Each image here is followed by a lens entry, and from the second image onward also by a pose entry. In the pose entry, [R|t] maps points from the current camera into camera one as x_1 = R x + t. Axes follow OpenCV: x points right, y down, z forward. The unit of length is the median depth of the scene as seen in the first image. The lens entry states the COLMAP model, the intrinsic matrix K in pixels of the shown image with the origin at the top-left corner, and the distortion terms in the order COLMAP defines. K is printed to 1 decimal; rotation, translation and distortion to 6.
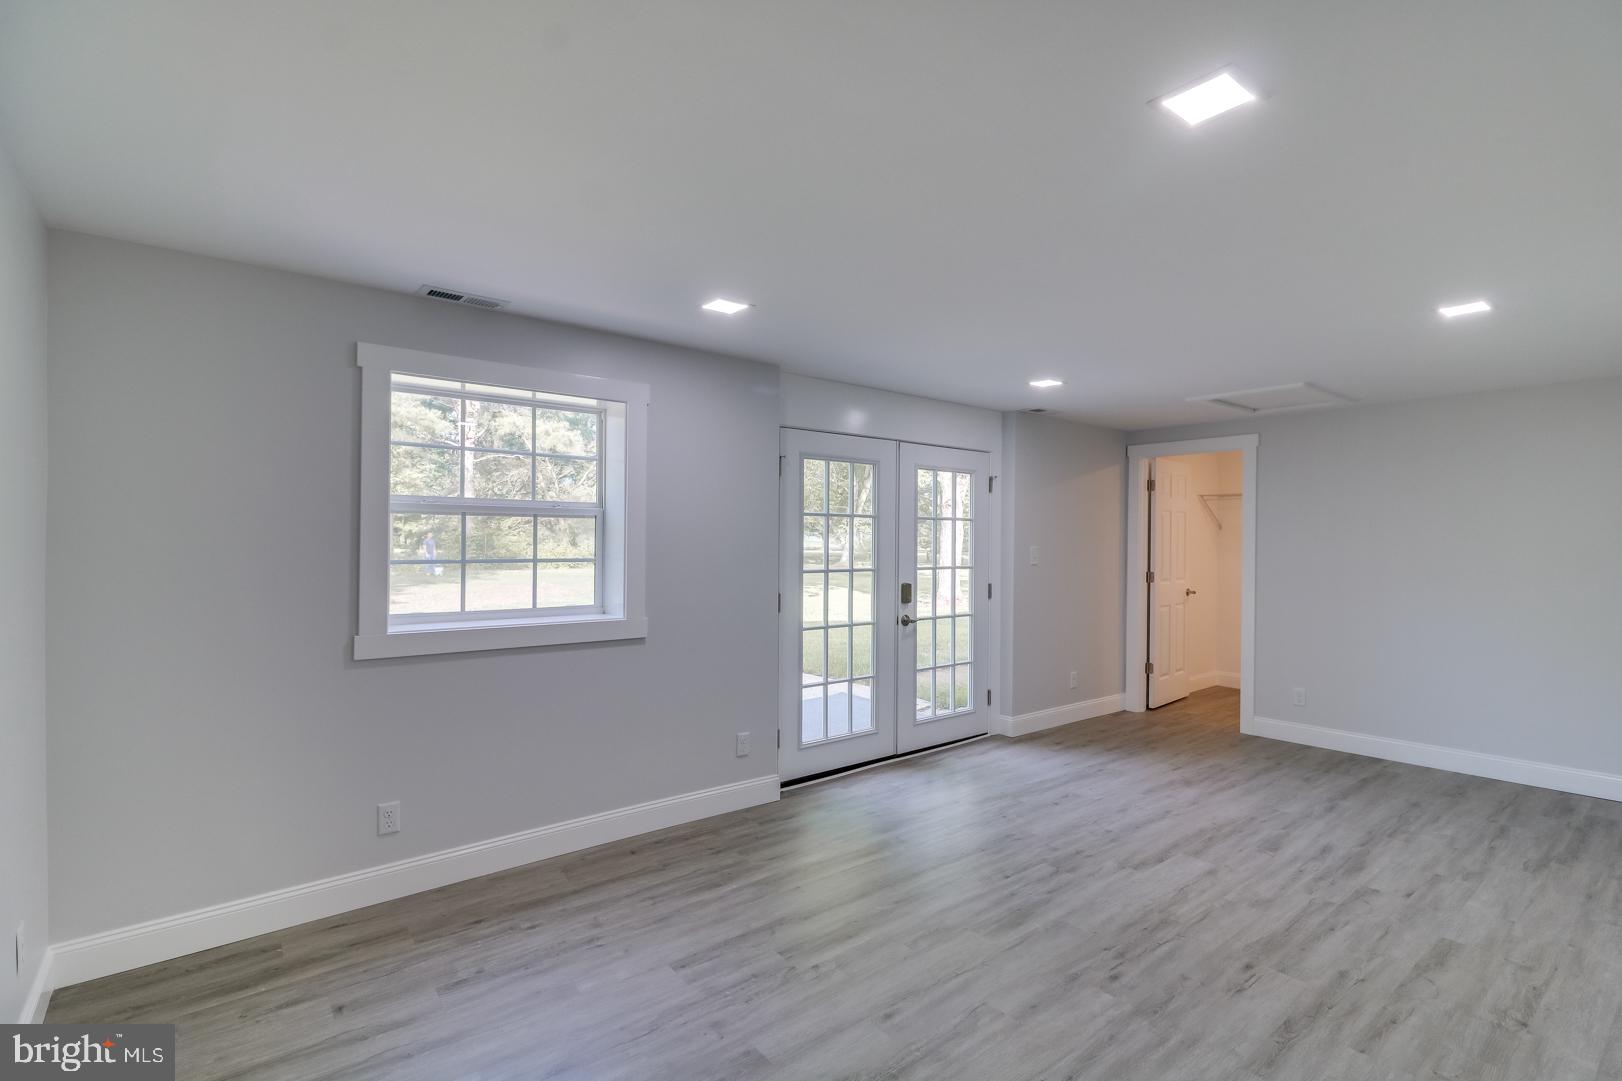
lens RADIAL K [[783.6, 0, 811.0], [0, 783.6, 540.5], [0, 0, 1]] dist [0.001316, -0.000144]
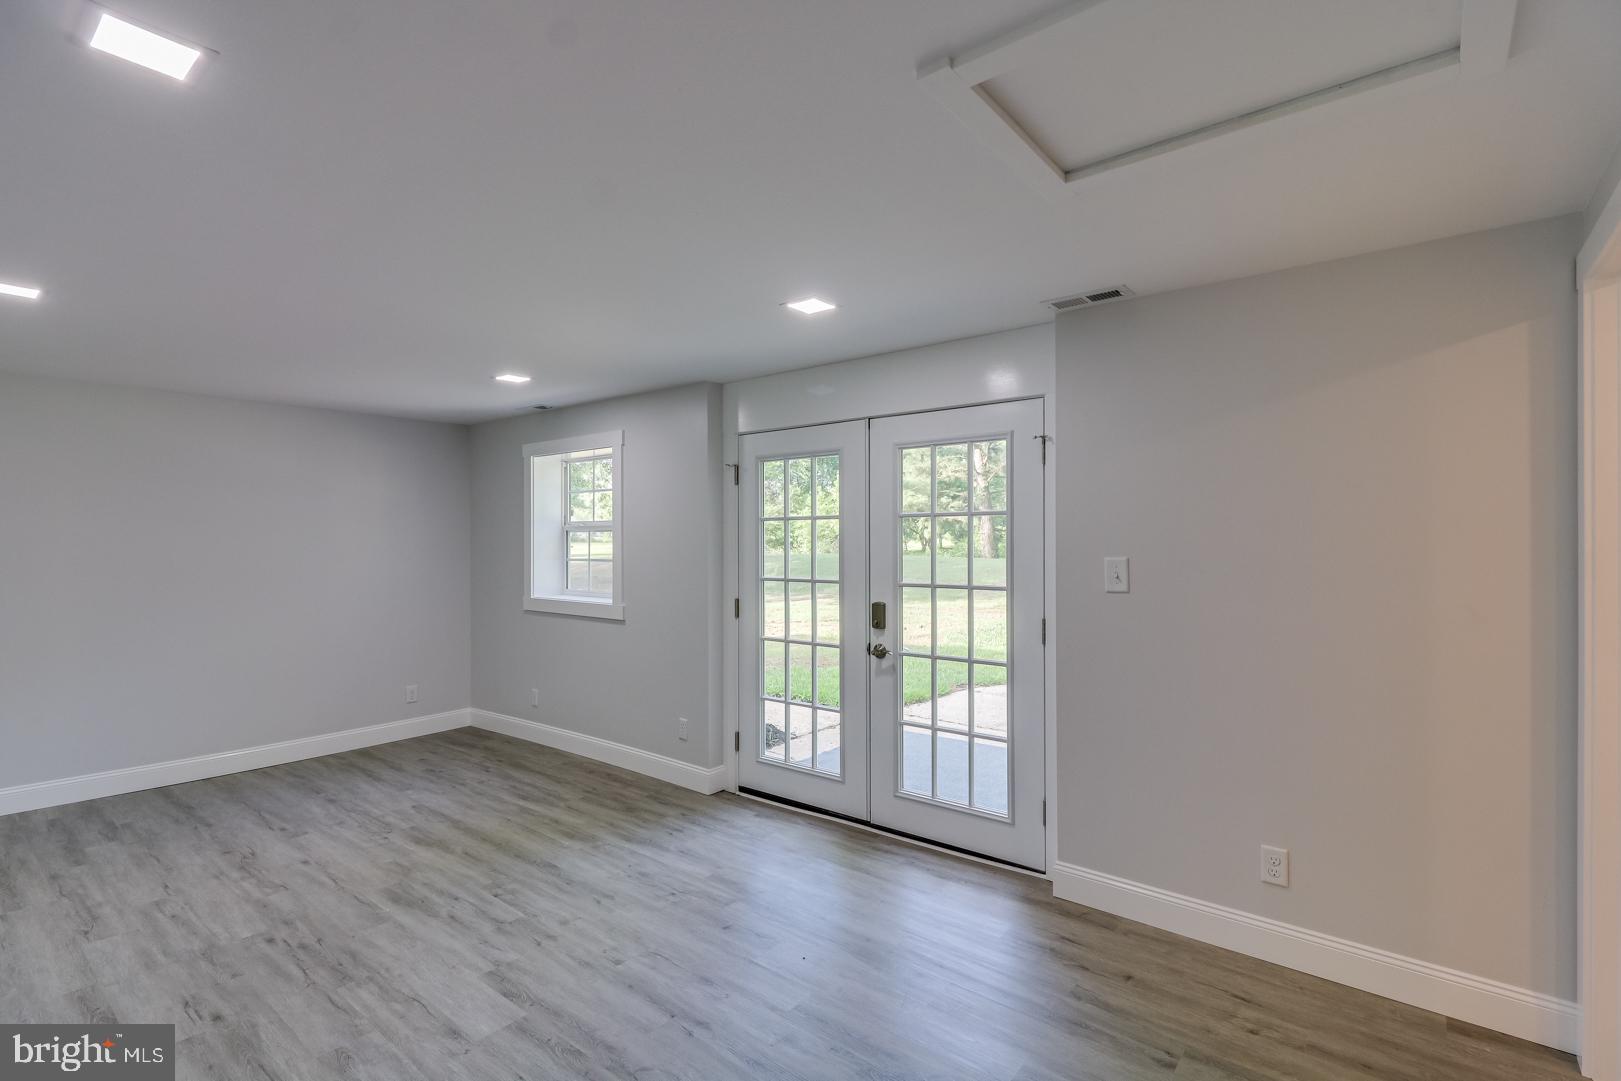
lens RADIAL K [[752.0, 0, 820.1], [0, 752.0, 538.4], [0, 0, 1]] dist [0.015253, -0.009120]
pose [[0.209850, -0.011561, -0.977665, 1.150405], [0.001888, 0.999933, -0.011419, 0.000760], [0.977732, 0.000551, 0.209858, 1.100622]]
